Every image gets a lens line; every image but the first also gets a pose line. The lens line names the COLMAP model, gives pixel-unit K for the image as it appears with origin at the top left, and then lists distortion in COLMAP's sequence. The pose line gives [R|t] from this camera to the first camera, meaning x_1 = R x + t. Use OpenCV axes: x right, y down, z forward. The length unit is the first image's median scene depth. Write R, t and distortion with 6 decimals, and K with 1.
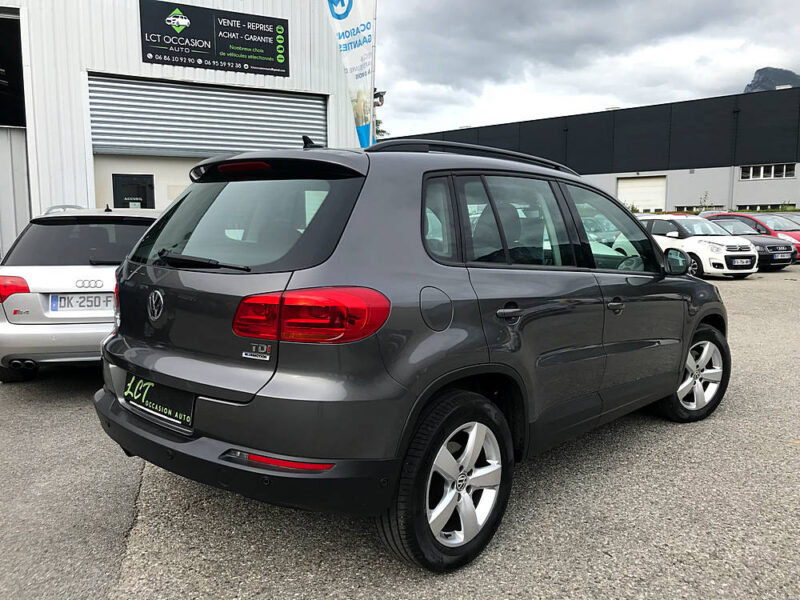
lens RADIAL K [[662.0, 0, 396.2], [0, 662.0, 294.0], [0, 0, 1]] dist [0.030528, -0.021385]
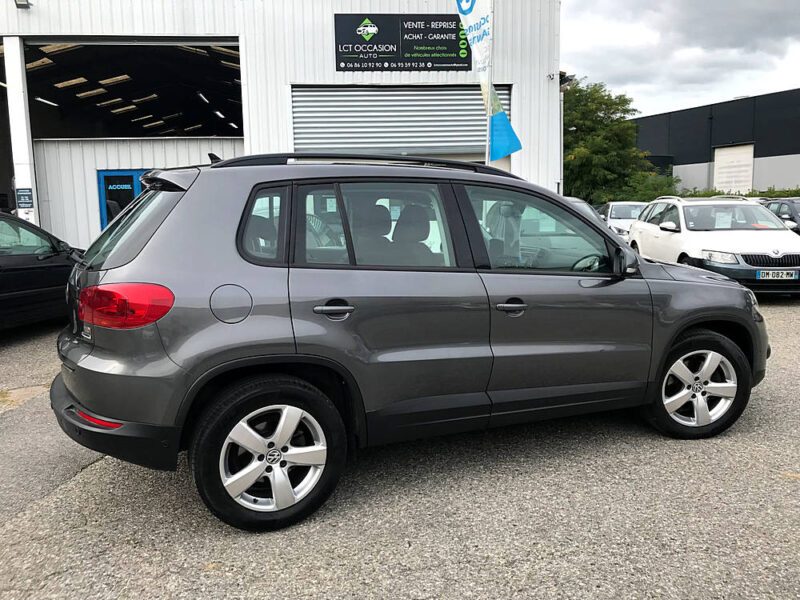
lens RADIAL K [[662.0, 0, 395.4], [0, 662.0, 297.0], [0, 0, 1]] dist [0.030528, -0.021385]
pose [[0.923368, 0.033453, -0.382456, 0.216883], [-0.024218, 0.999288, 0.028935, -0.008663], [0.383151, -0.017455, 0.923521, 0.009926]]
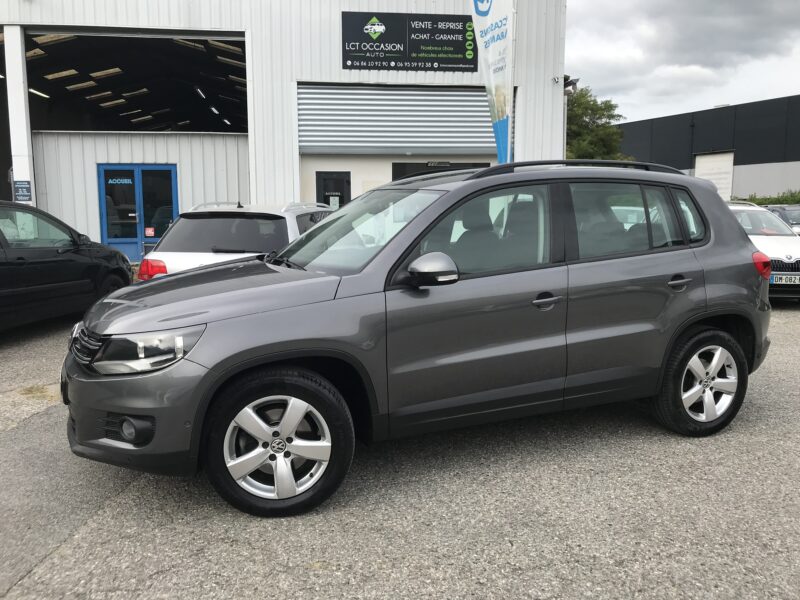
lens RADIAL K [[662.0, 0, 395.6], [0, 662.0, 297.1], [0, 0, 1]] dist [0.030528, -0.021385]
pose [[0.935095, 0.045627, -0.351447, 0.157182], [-0.038659, 0.998892, 0.026824, -0.004115], [0.352282, -0.011496, 0.935823, -0.009215]]
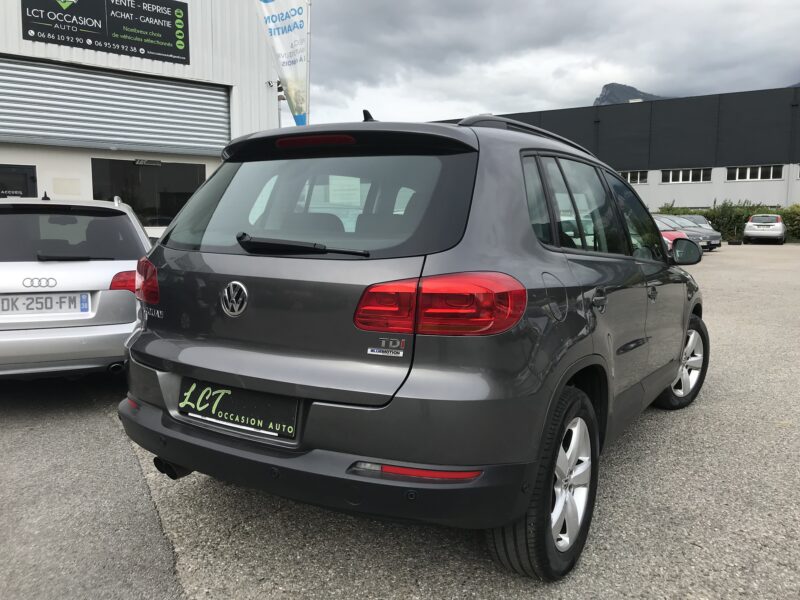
lens RADIAL K [[662.0, 0, 397.3], [0, 662.0, 296.2], [0, 0, 1]] dist [0.030528, -0.021385]
pose [[0.981646, -0.017261, 0.189930, -0.093497], [0.017141, 0.999850, 0.002274, 0.004543], [-0.189941, 0.001024, 0.981795, 0.037334]]
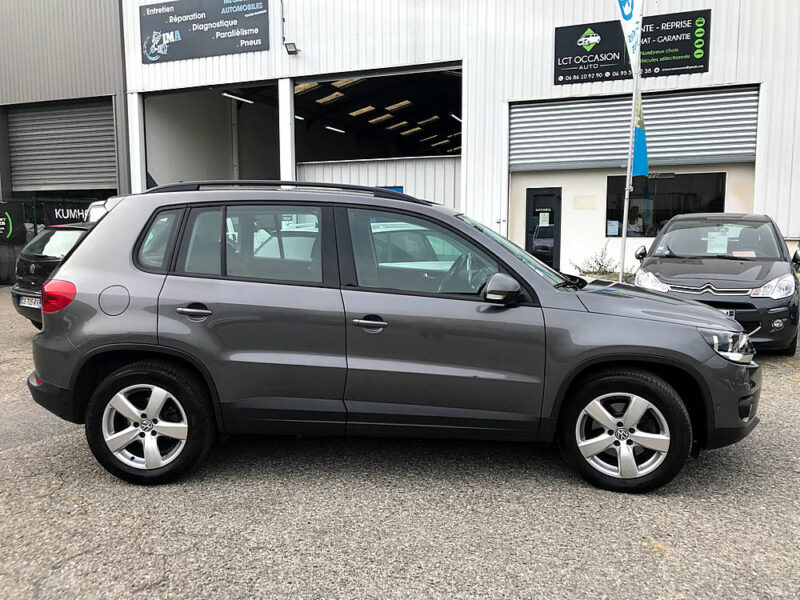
lens RADIAL K [[662.0, 0, 395.6], [0, 662.0, 302.2], [0, 0, 1]] dist [0.030528, -0.021385]
pose [[0.652104, 0.086233, -0.753209, 0.451015], [-0.081932, 0.995707, 0.043063, -0.025523], [0.753689, 0.033630, 0.656370, 0.139066]]
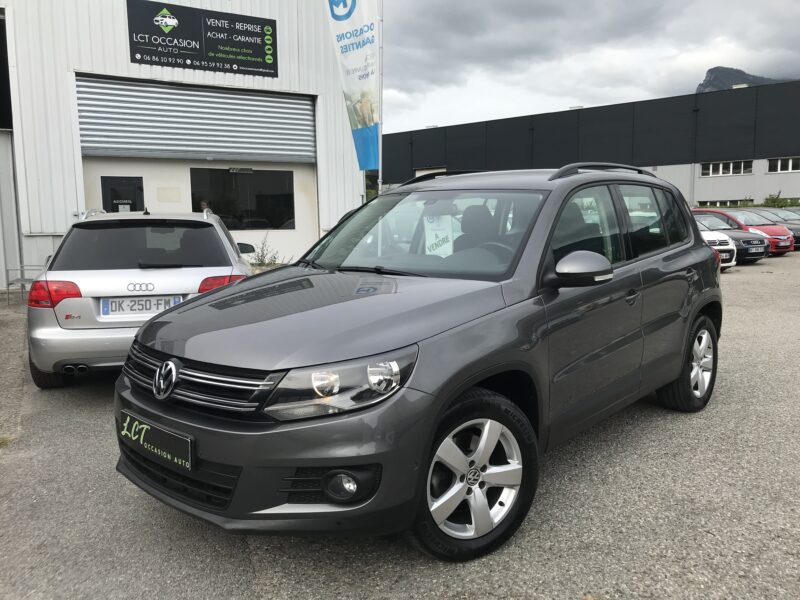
lens RADIAL K [[662.0, 0, 395.3], [0, 662.0, 296.3], [0, 0, 1]] dist [0.030528, -0.021385]
pose [[0.998410, -0.019116, 0.053038, -0.072300], [0.018921, 0.999812, 0.004175, 0.000744], [-0.053107, -0.003165, 0.998584, -0.008649]]
